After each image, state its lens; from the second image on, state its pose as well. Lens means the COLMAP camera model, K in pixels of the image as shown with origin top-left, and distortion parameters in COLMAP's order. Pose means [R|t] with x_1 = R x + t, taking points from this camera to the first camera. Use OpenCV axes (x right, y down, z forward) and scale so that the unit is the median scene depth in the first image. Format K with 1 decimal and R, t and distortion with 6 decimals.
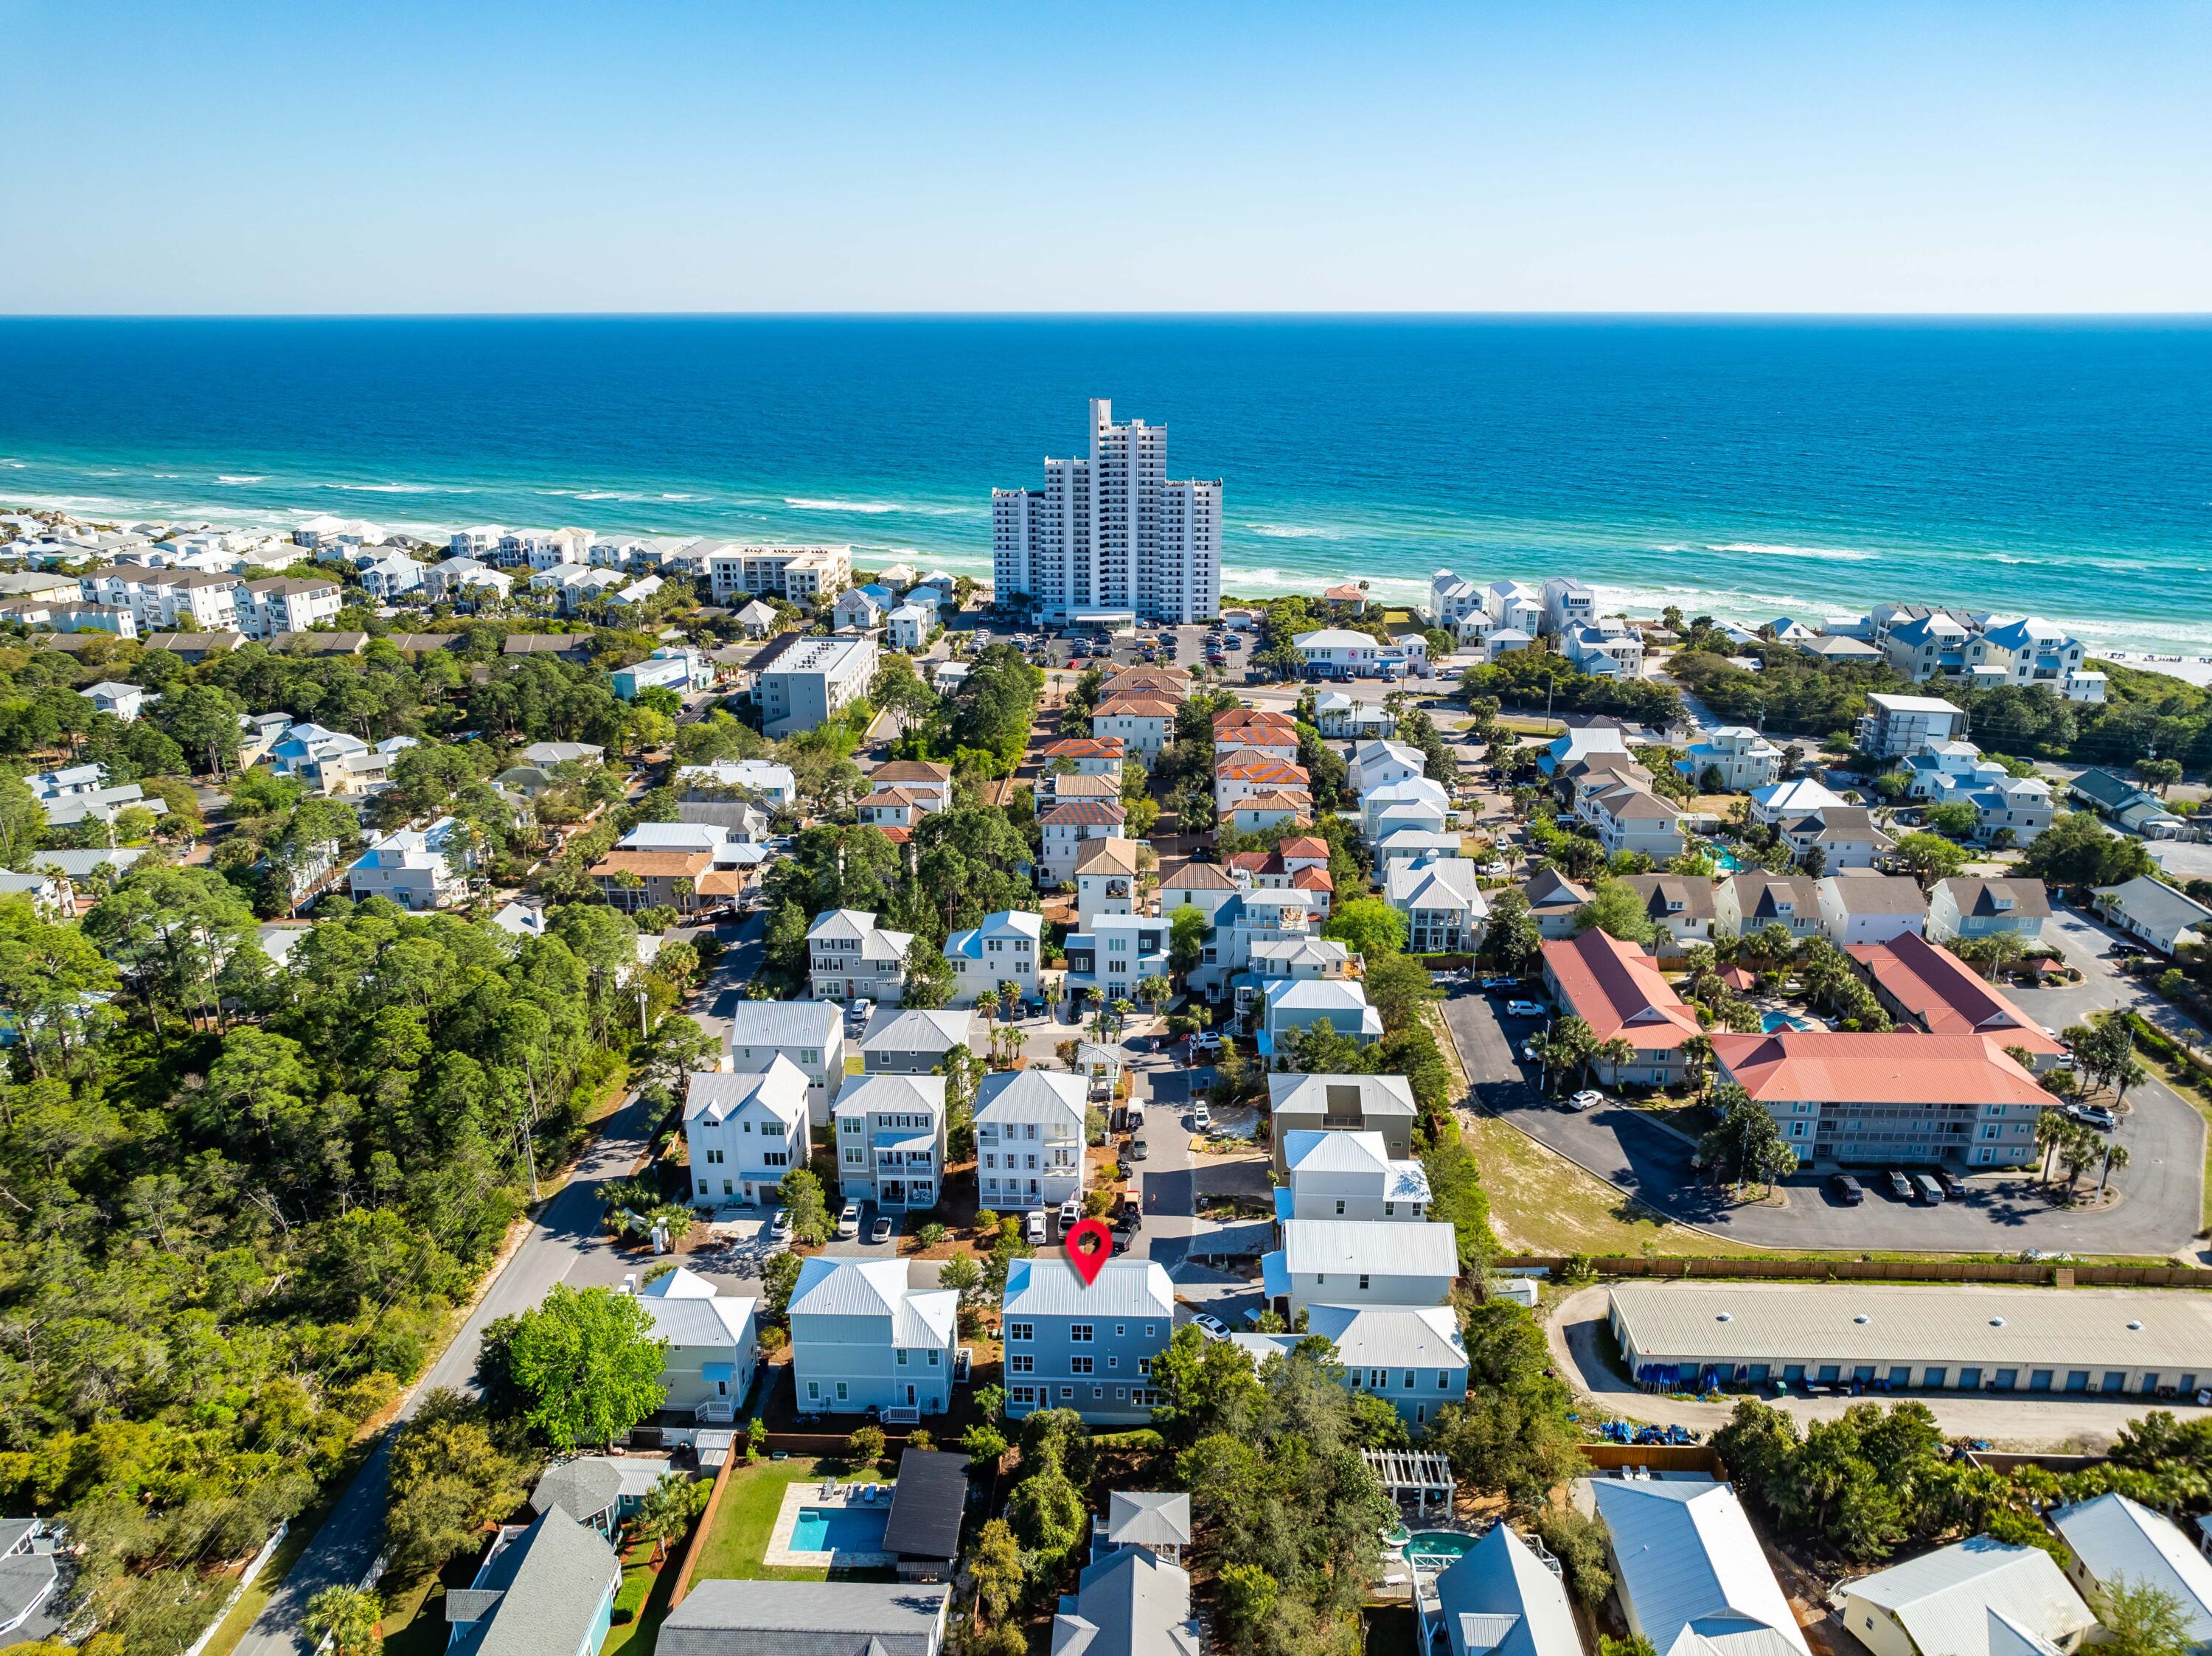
lens RADIAL K [[1542.3, 0, 1106.0], [0, 1542.3, 828.0], [0, 0, 1]] dist [0.015922, -0.047636]
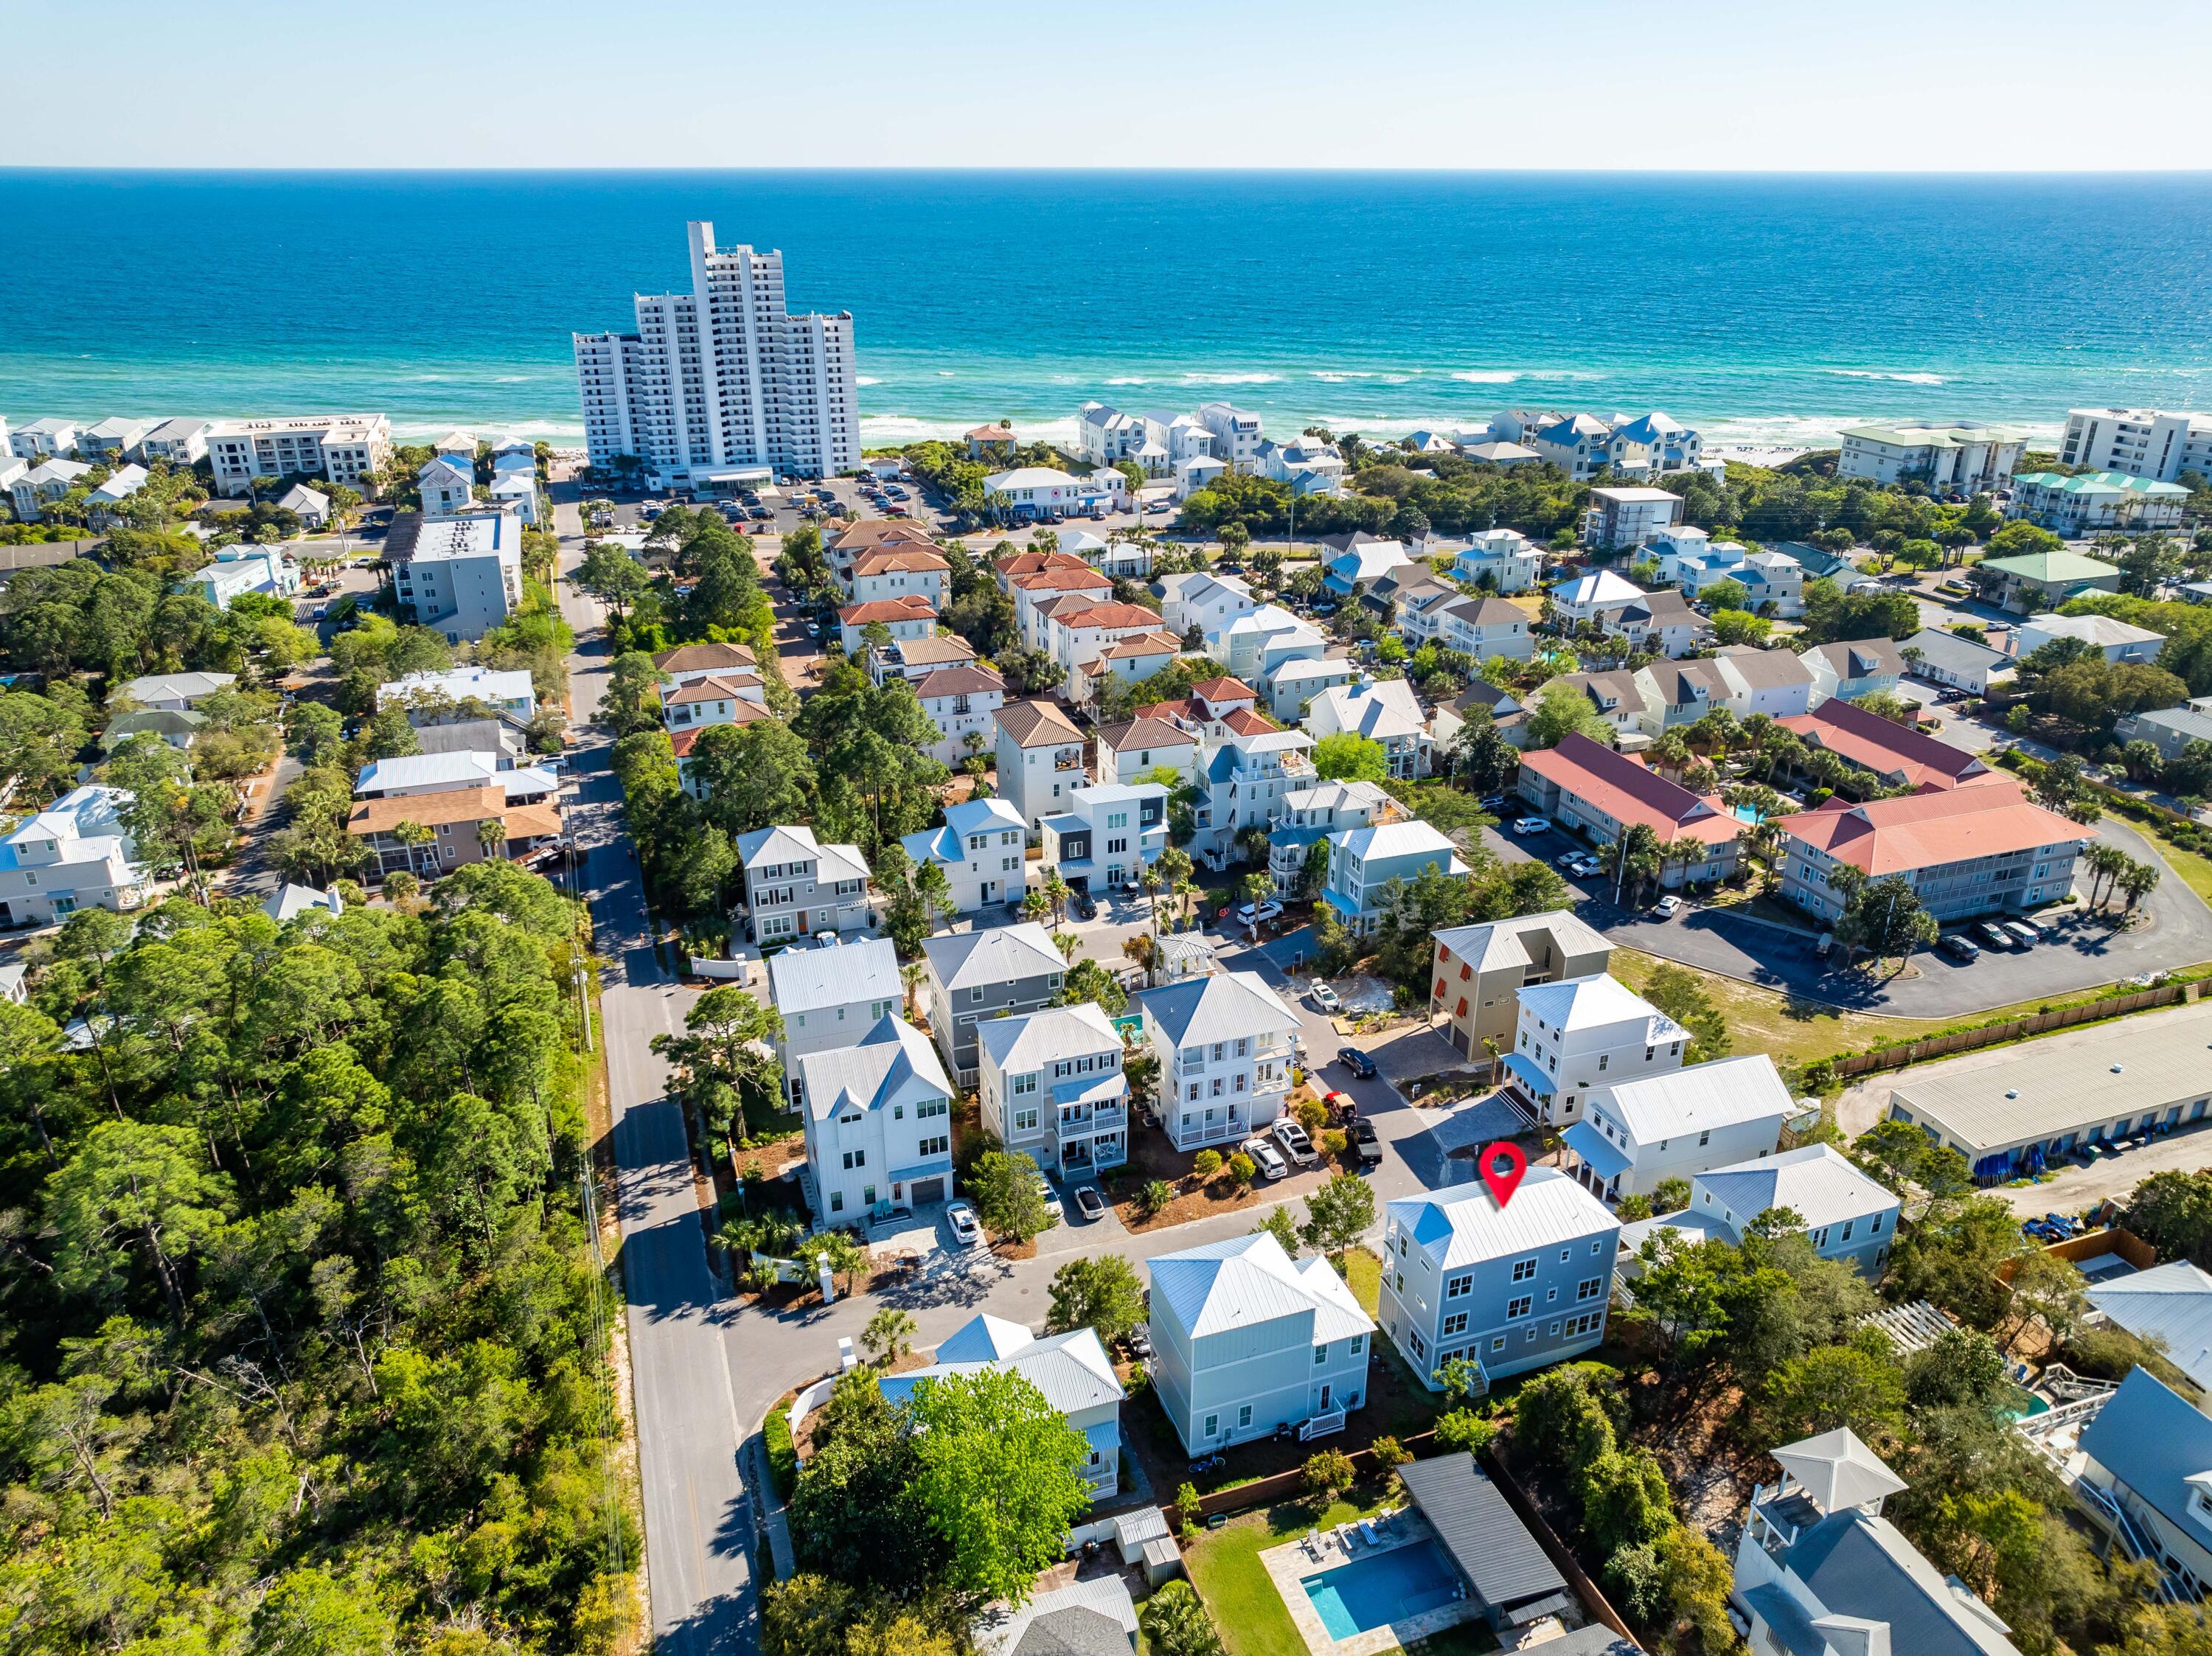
lens RADIAL K [[1542.3, 0, 1106.0], [0, 1542.3, 828.0], [0, 0, 1]] dist [0.015922, -0.047636]
pose [[0.930587, -0.143262, 0.336873, -0.285391], [0.115400, 0.988126, 0.101435, -0.007579], [-0.347405, -0.055519, 0.936070, 0.200482]]
